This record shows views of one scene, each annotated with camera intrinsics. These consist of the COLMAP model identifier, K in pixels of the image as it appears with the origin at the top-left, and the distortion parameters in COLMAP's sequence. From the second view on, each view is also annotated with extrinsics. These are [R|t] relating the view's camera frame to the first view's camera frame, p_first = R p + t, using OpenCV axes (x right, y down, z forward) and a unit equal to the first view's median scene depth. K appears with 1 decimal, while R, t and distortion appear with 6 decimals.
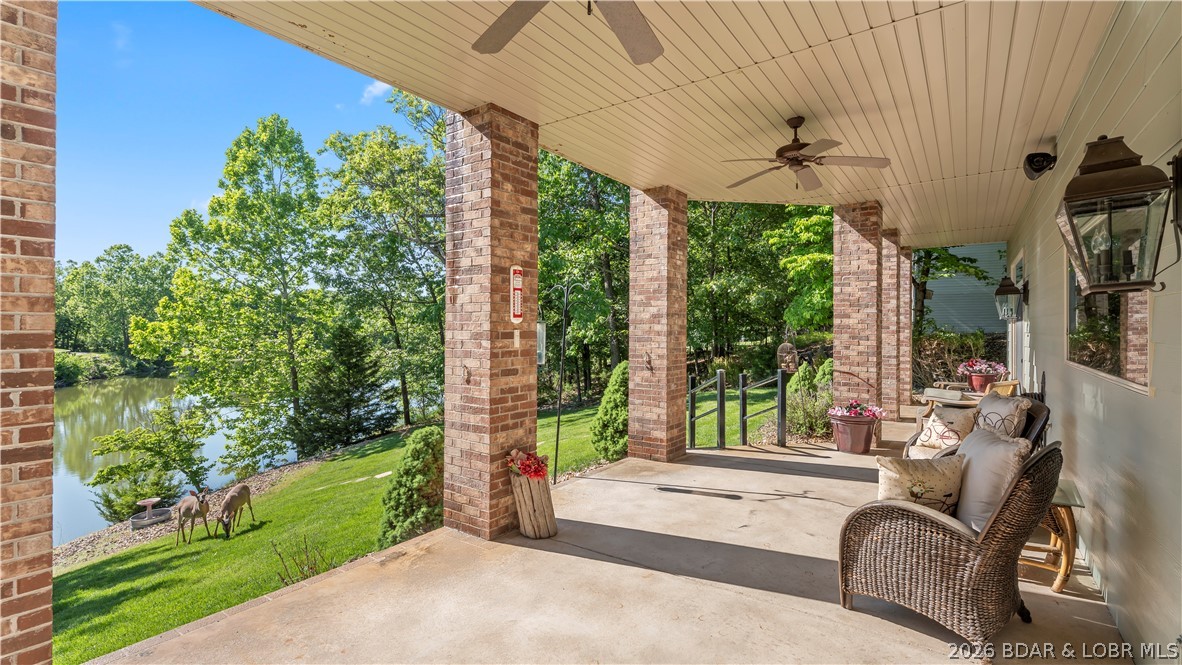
lens RADIAL K [[526.0, 0, 587.0], [0, 526.0, 327.3], [0, 0, 1]] dist [0.001003, 0.000400]
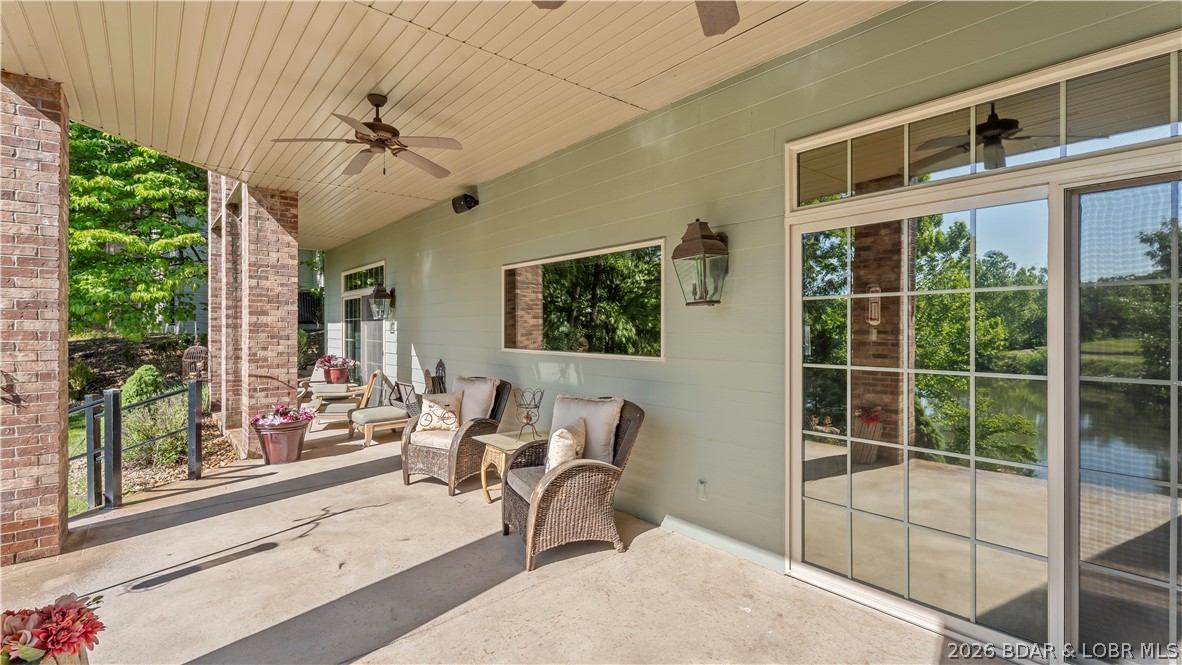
lens RADIAL K [[526.0, 0, 586.8], [0, 526.0, 331.8], [0, 0, 1]] dist [0.001003, 0.000400]
pose [[0.247648, -0.010298, 0.968795, -0.289176], [0.001469, 0.999946, 0.010253, 0.002528], [-0.968849, -0.001116, 0.247650, 0.301904]]
